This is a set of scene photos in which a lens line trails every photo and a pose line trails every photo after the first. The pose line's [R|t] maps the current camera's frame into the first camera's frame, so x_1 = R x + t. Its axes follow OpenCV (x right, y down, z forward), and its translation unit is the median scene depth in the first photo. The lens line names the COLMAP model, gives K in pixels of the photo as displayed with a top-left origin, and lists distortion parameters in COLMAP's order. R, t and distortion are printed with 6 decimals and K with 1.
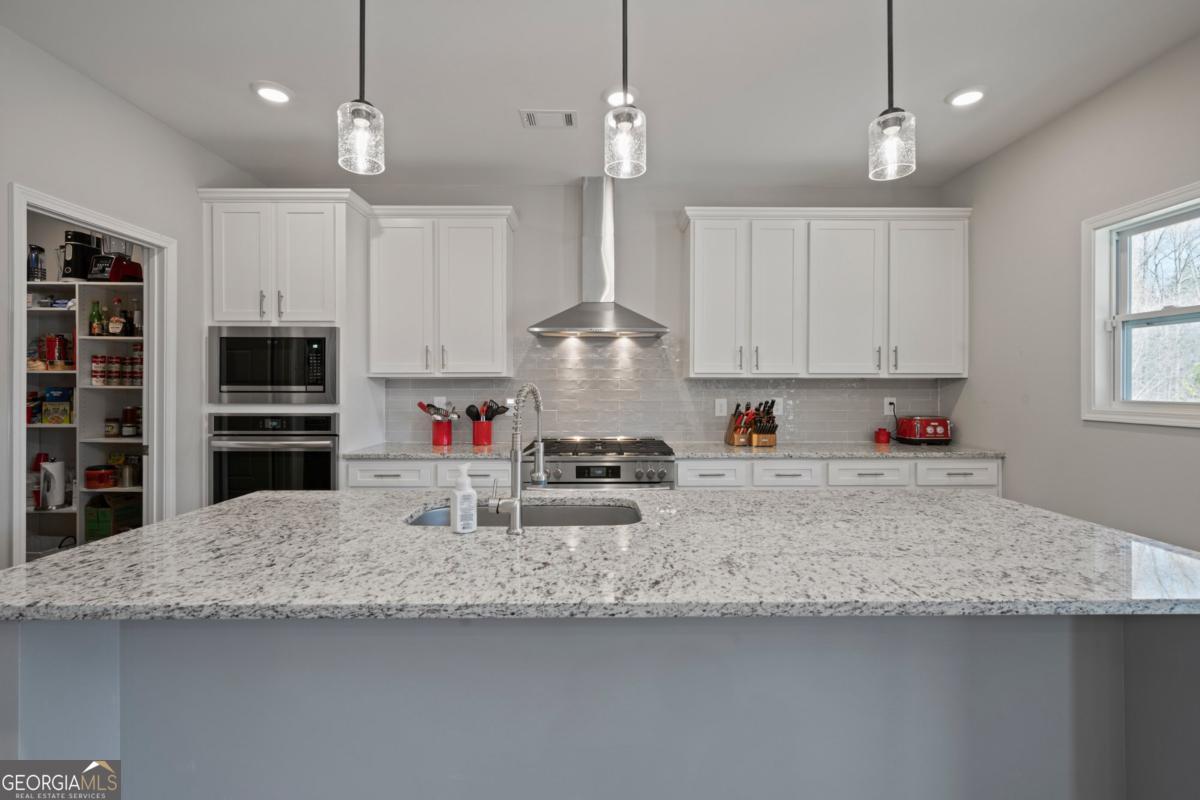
lens RADIAL K [[534.8, 0, 605.4], [0, 534.8, 391.4], [0, 0, 1]] dist [0.001041, -0.000621]
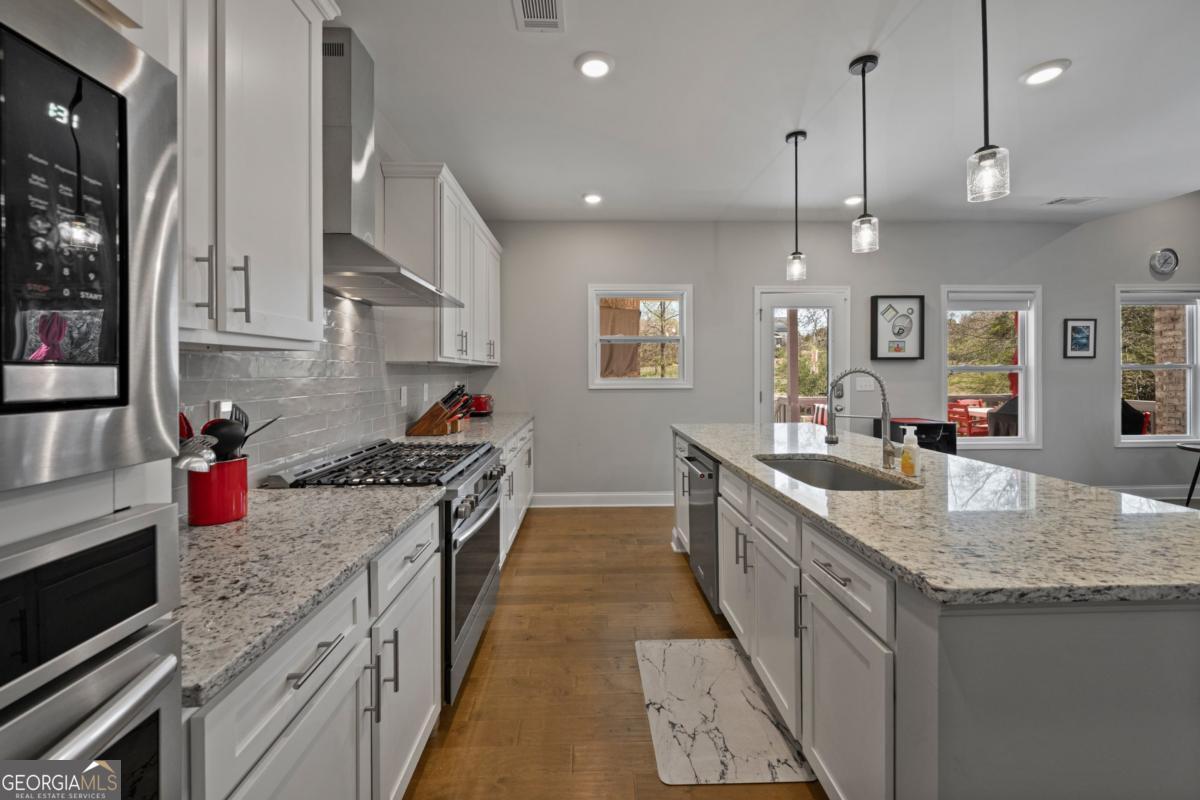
lens RADIAL K [[475.9, 0, 599.3], [0, 475.9, 369.9], [0, 0, 1]] dist [-0.000344, 0.000299]
pose [[-0.016393, 0.003838, 0.999858, -0.623794], [0.014896, 0.999883, -0.003594, -0.006022], [-0.999755, 0.014835, -0.016449, 0.772945]]
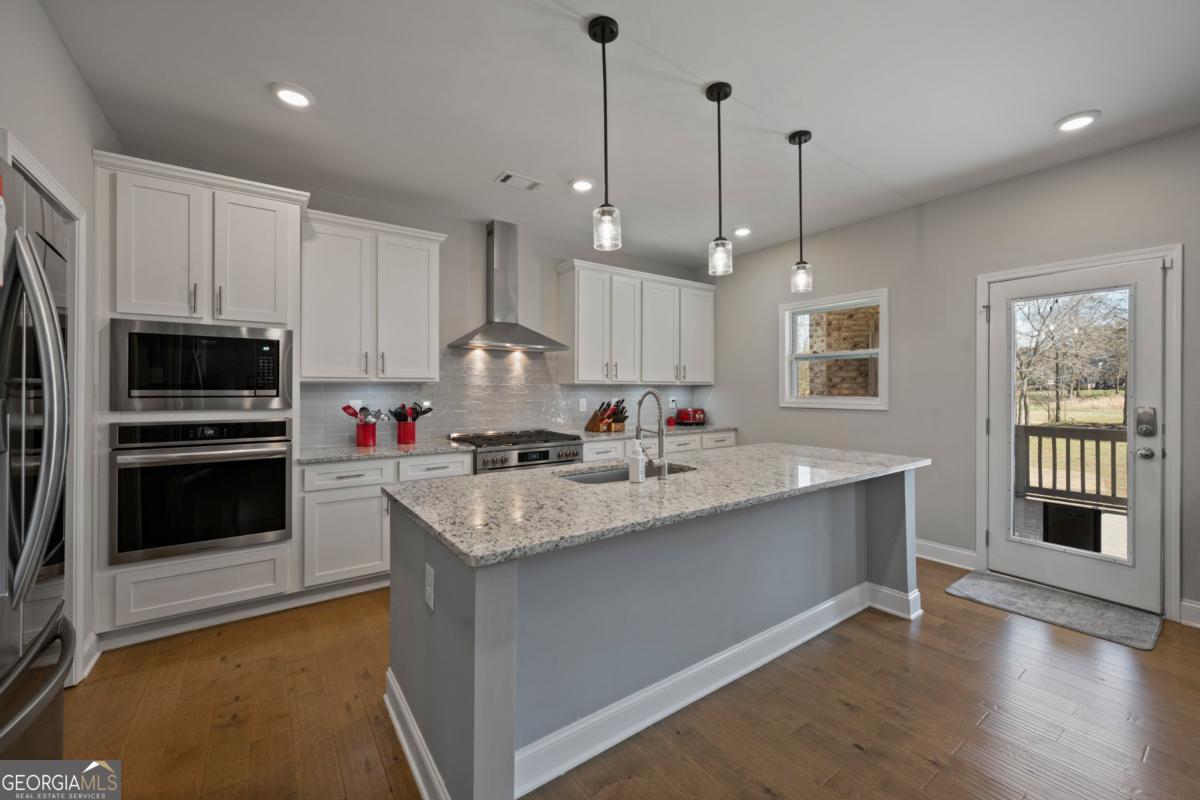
lens RADIAL K [[475.9, 0, 607.7], [0, 475.9, 394.1], [0, 0, 1]] dist [-0.000344, 0.000299]
pose [[0.815834, -0.006377, 0.578251, -0.490480], [0.006401, 0.999978, 0.001996, -0.000782], [-0.578250, 0.002073, 0.815857, -0.043610]]
